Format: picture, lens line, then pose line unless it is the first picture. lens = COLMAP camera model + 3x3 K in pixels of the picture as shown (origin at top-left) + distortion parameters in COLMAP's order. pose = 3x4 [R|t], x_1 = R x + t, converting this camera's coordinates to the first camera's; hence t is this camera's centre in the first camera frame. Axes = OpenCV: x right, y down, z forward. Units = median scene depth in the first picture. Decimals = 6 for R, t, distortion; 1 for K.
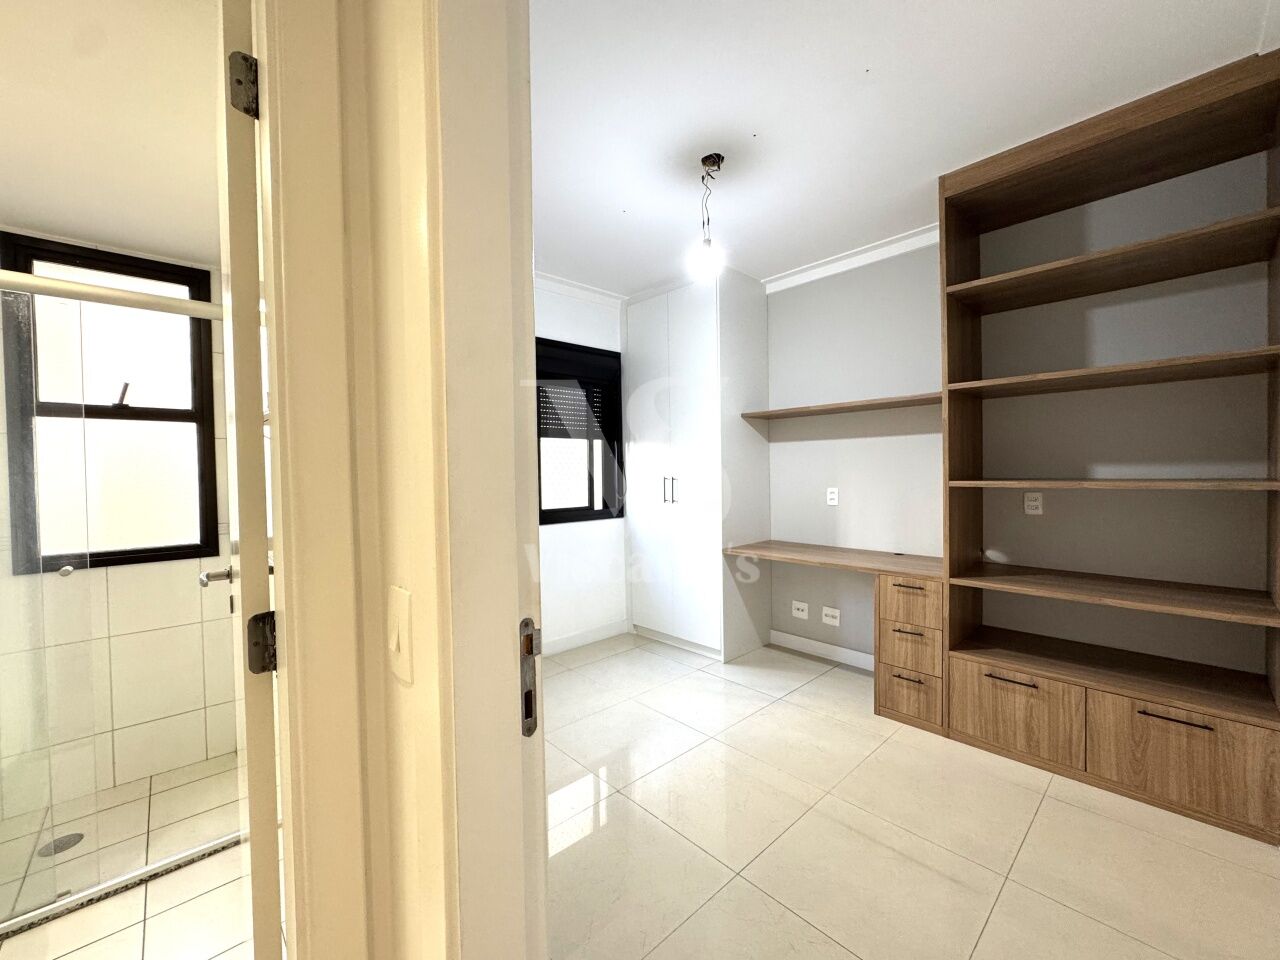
lens RADIAL K [[507.0, 0, 641.1], [0, 507.0, 481.5], [0, 0, 1]] dist [-0.001213, -0.000183]
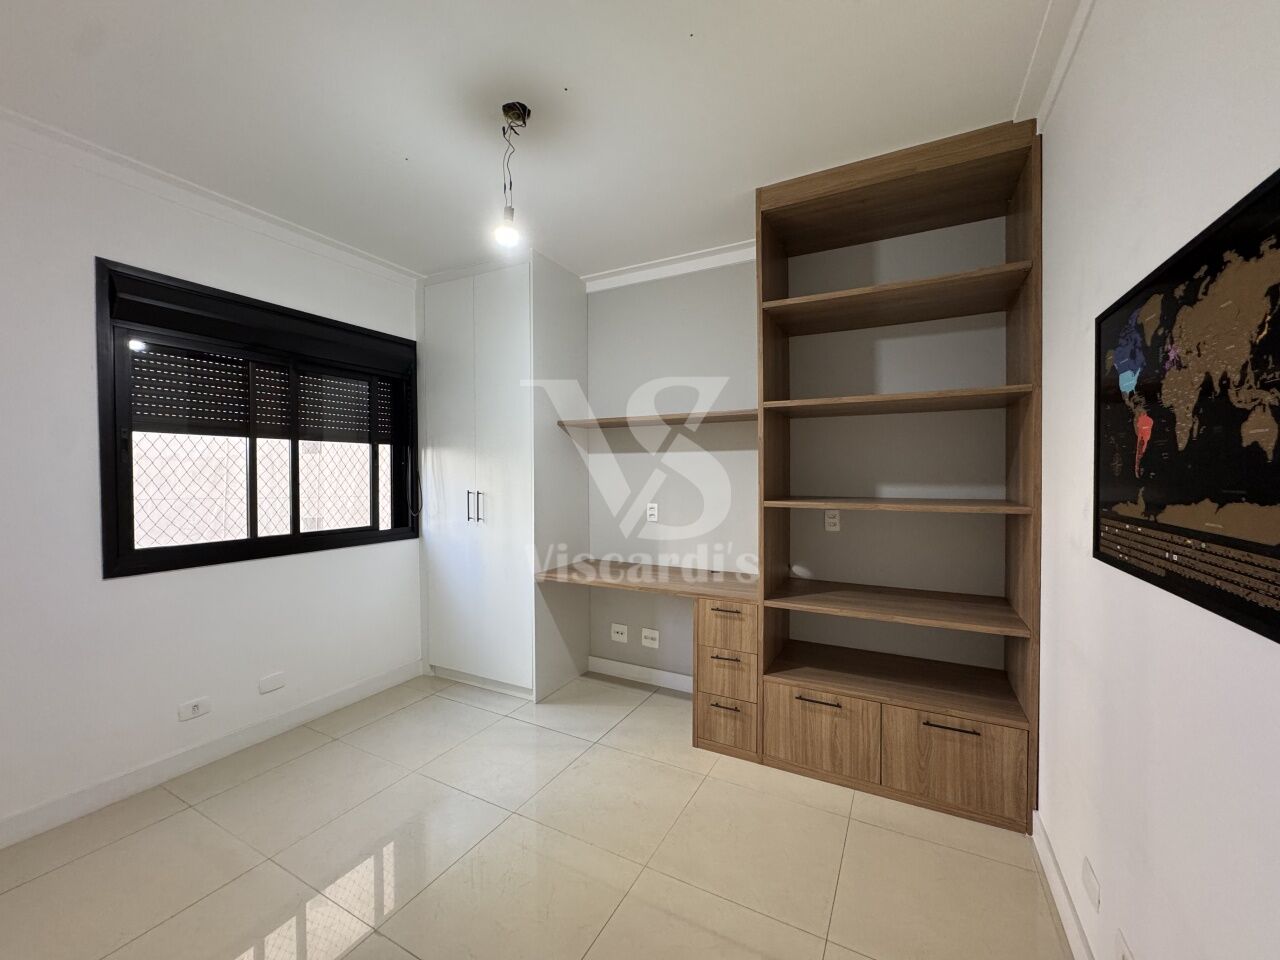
lens RADIAL K [[507.0, 0, 640.6], [0, 507.0, 480.1], [0, 0, 1]] dist [-0.001213, -0.000183]
pose [[0.944461, 0.009633, 0.328481, 0.058969], [-0.005223, 0.999884, -0.014307, -0.024539], [-0.328581, 0.011797, 0.944402, 0.147114]]
